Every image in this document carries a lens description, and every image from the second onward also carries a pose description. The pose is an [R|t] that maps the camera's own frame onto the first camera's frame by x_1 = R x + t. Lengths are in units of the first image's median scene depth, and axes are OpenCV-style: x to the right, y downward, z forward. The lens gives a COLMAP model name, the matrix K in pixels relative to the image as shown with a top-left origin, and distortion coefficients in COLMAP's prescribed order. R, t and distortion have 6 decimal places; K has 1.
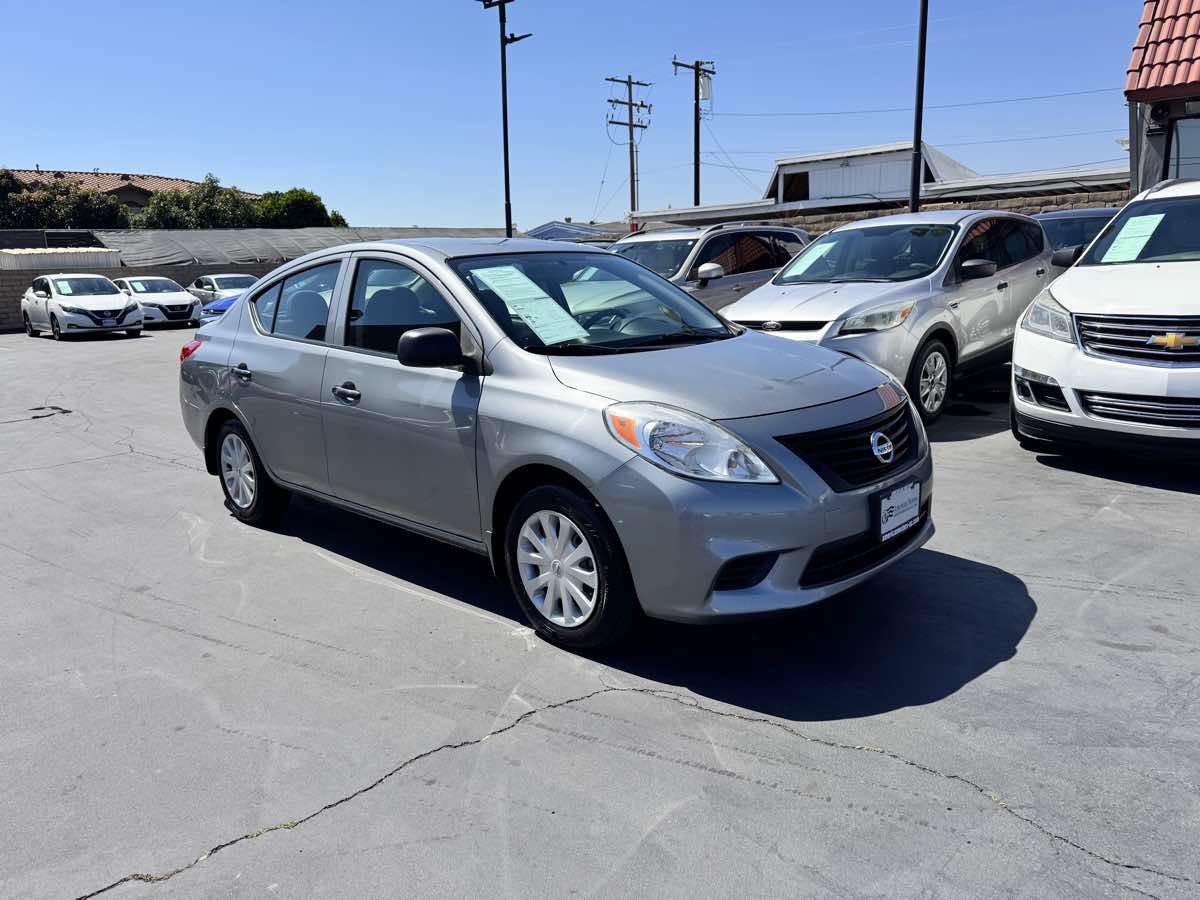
lens RADIAL K [[852.7, 0, 602.5], [0, 852.7, 452.6], [0, 0, 1]] dist [0.026388, -0.025422]
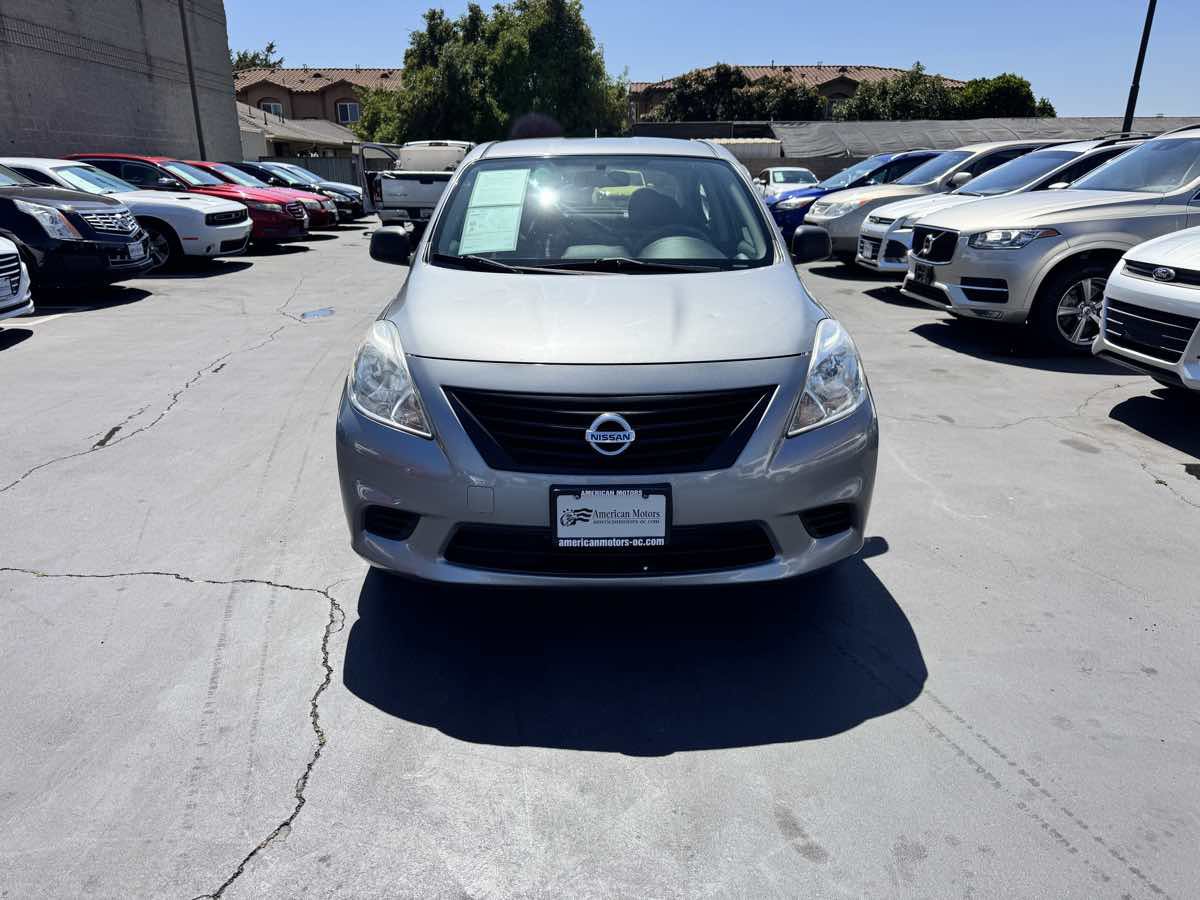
lens RADIAL K [[852.7, 0, 597.6], [0, 852.7, 455.6], [0, 0, 1]] dist [0.026388, -0.025422]
pose [[0.704458, 0.258750, -0.660899, 0.357362], [-0.178732, 0.965842, 0.187627, -0.055397], [0.686872, -0.014052, 0.726642, 0.189735]]
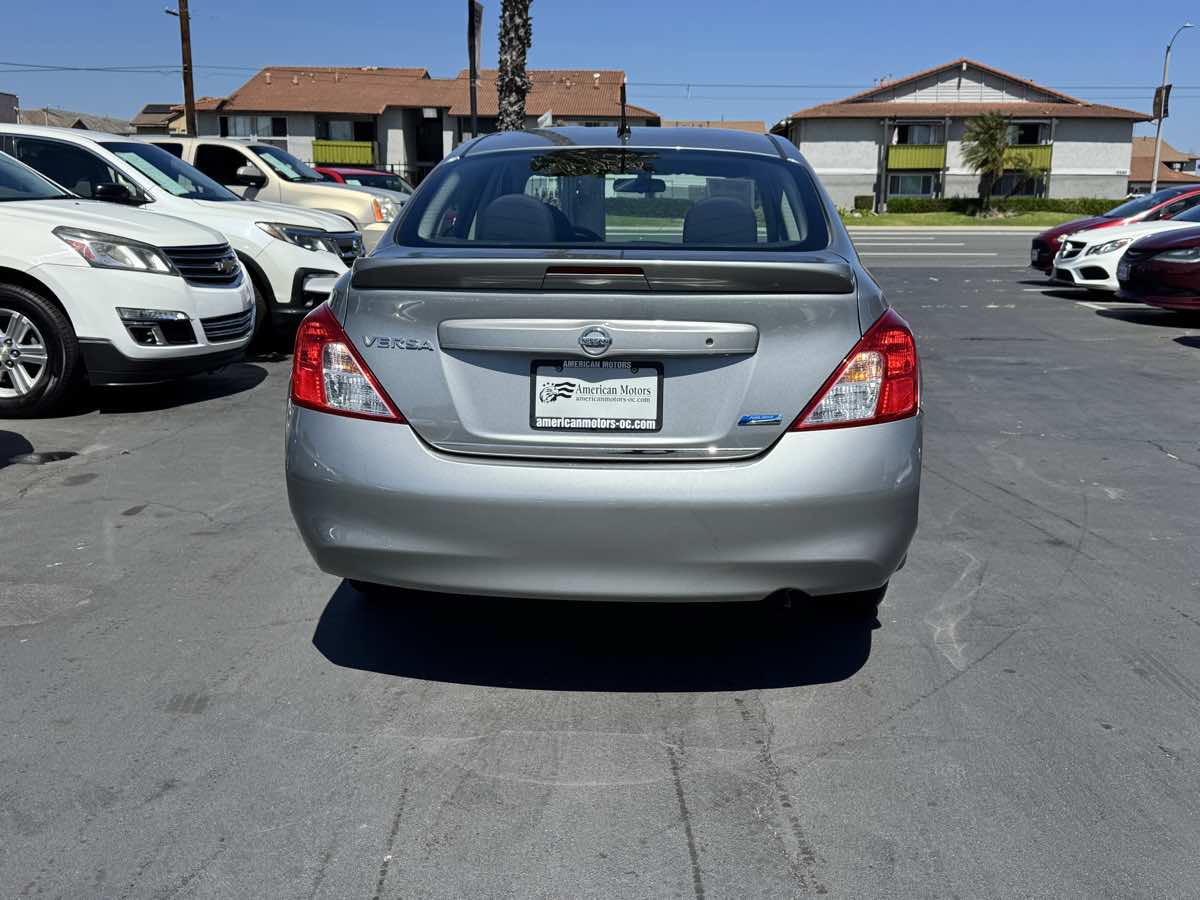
lens RADIAL K [[1198.5, 0, 608.9], [0, 1198.5, 451.6], [0, 0, 1]] dist [0.047394, 0.000000]
pose [[-0.647427, -0.122393, 0.752236, -0.633161], [0.180830, 0.934165, 0.307629, -0.204219], [-0.740364, 0.335194, -0.582671, 1.111101]]
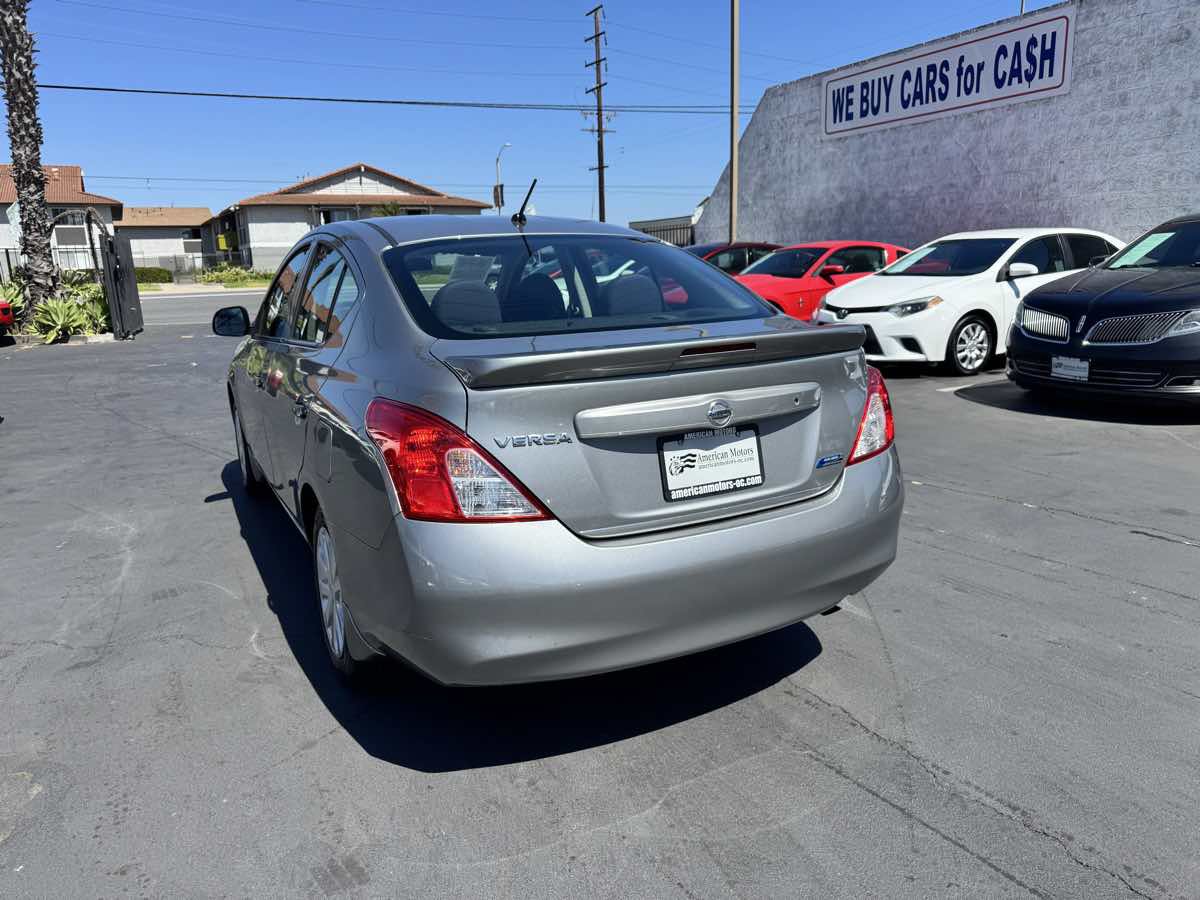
lens RADIAL K [[852.7, 0, 593.0], [0, 852.7, 452.3], [0, 0, 1]] dist [0.026388, -0.025422]
pose [[-0.946361, -0.002194, 0.323103, -0.377916], [0.135521, 0.905074, 0.403083, -0.234963], [-0.293316, 0.425249, -0.856229, 1.154324]]
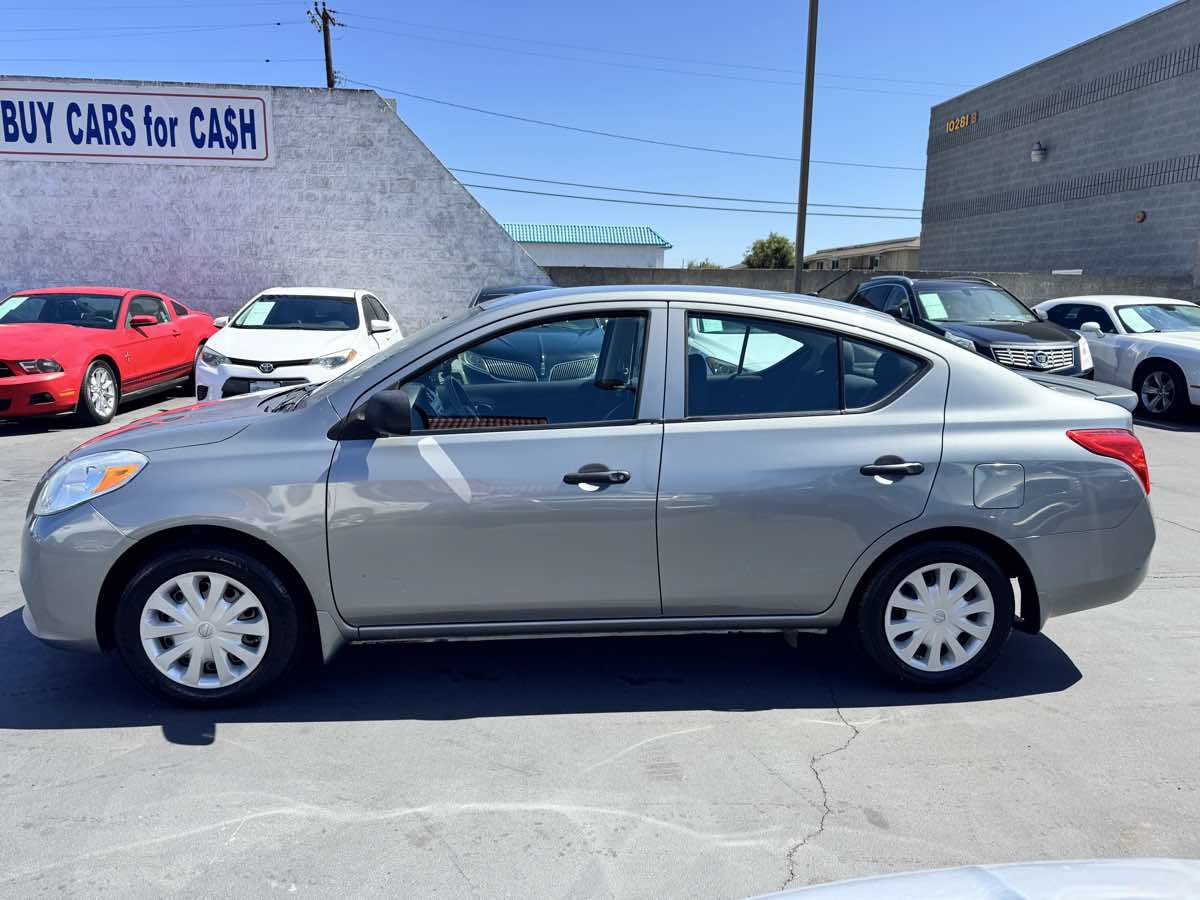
lens RADIAL K [[852.7, 0, 594.6], [0, 852.7, 447.2], [0, 0, 1]] dist [0.026388, -0.025422]
pose [[-0.648349, 0.164508, -0.743357, 0.325489], [-0.153744, 0.927971, 0.339458, -0.245826], [0.745658, 0.334374, -0.576357, 0.970870]]
